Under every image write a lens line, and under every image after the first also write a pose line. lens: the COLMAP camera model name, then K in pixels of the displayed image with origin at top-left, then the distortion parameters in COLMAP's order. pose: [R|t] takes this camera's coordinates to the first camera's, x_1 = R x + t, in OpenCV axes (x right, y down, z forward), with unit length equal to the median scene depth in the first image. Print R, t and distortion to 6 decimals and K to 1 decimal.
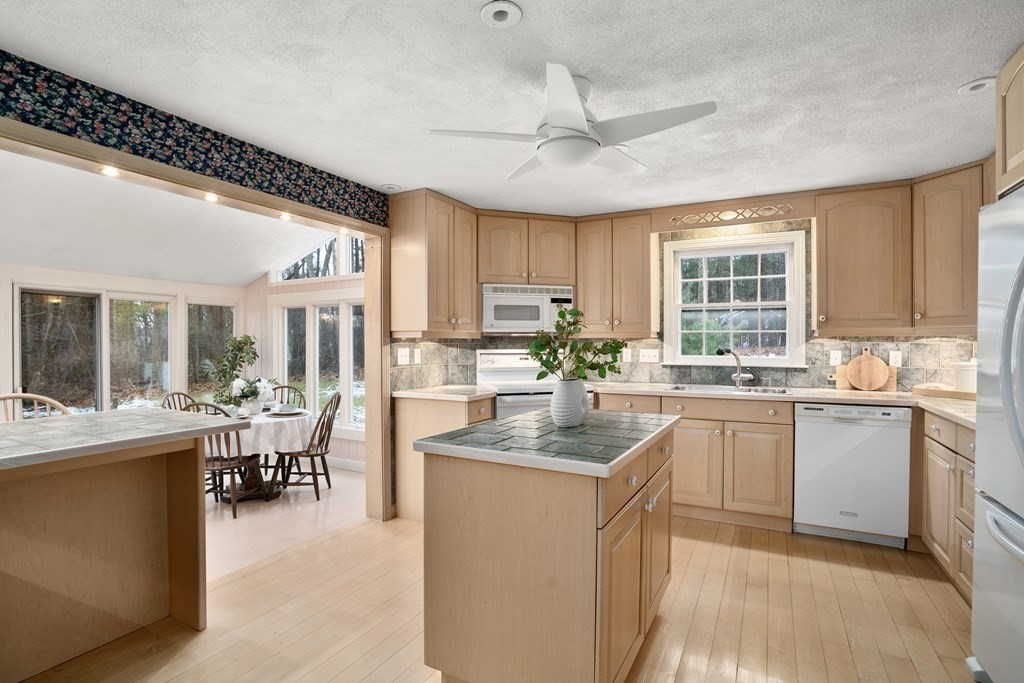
lens RADIAL K [[495.6, 0, 522.5], [0, 495.6, 344.7], [0, 0, 1]] dist [-0.043272, 0.017000]
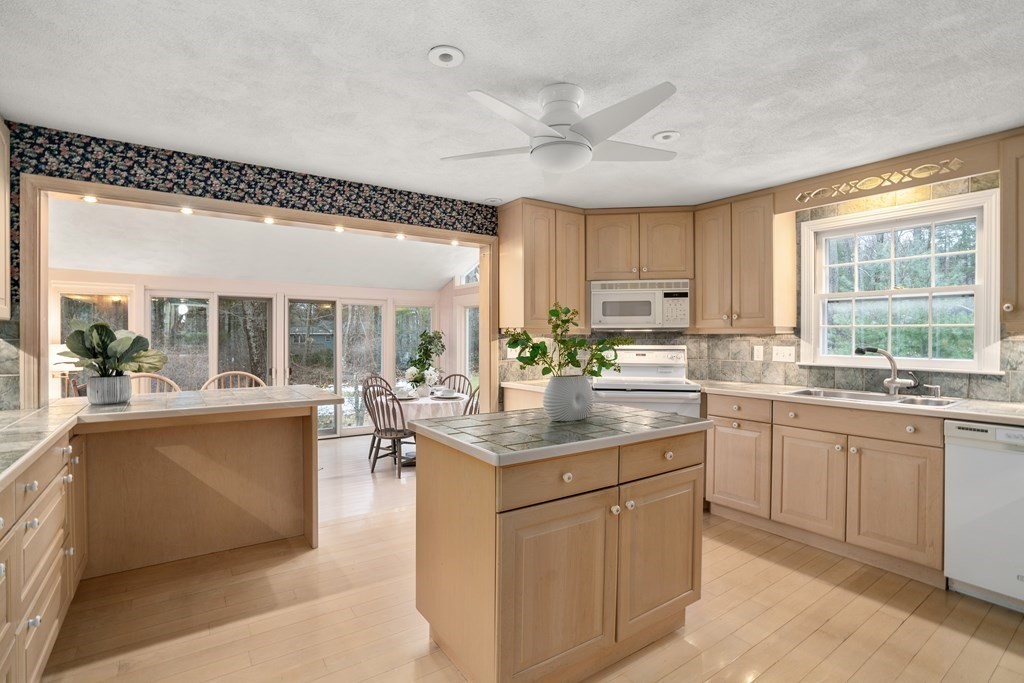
lens RADIAL K [[495.6, 0, 519.9], [0, 495.6, 338.1], [0, 0, 1]] dist [-0.043272, 0.017000]
pose [[0.888257, 0.003712, -0.459332, 0.286894], [-0.004375, 0.999990, -0.000379, -0.004297], [0.459326, 0.002347, 0.888265, 0.021873]]
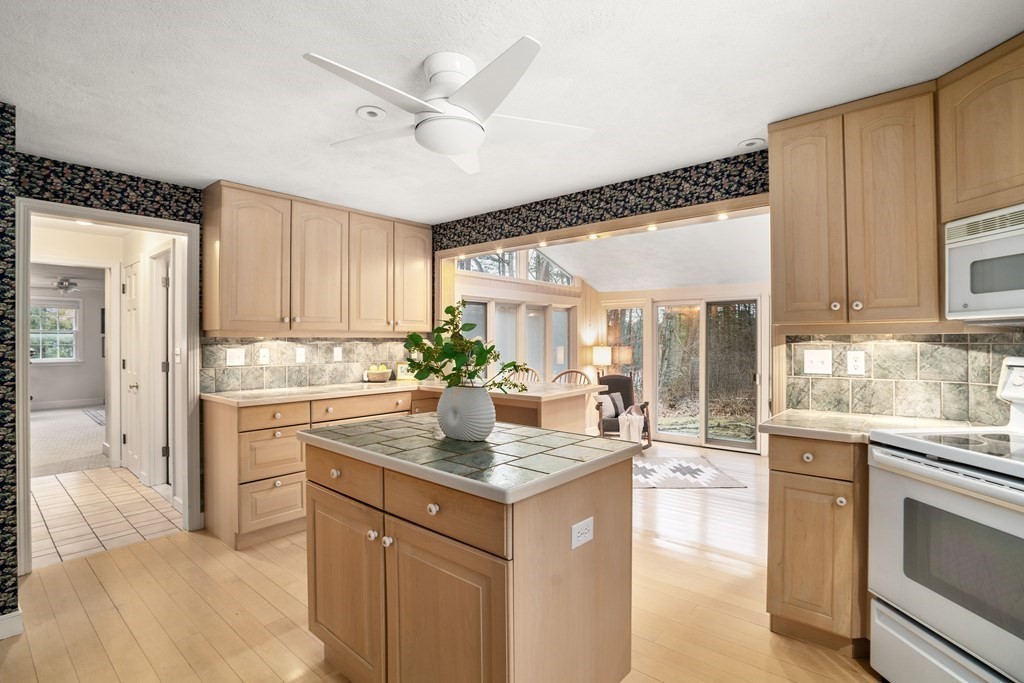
lens RADIAL K [[495.6, 0, 510.5], [0, 495.6, 345.6], [0, 0, 1]] dist [-0.043272, 0.017000]
pose [[-0.233862, 0.008296, -0.972234, 0.540421], [-0.005685, 0.999935, 0.009900, -0.003441], [0.972253, 0.007842, -0.233799, 0.756260]]
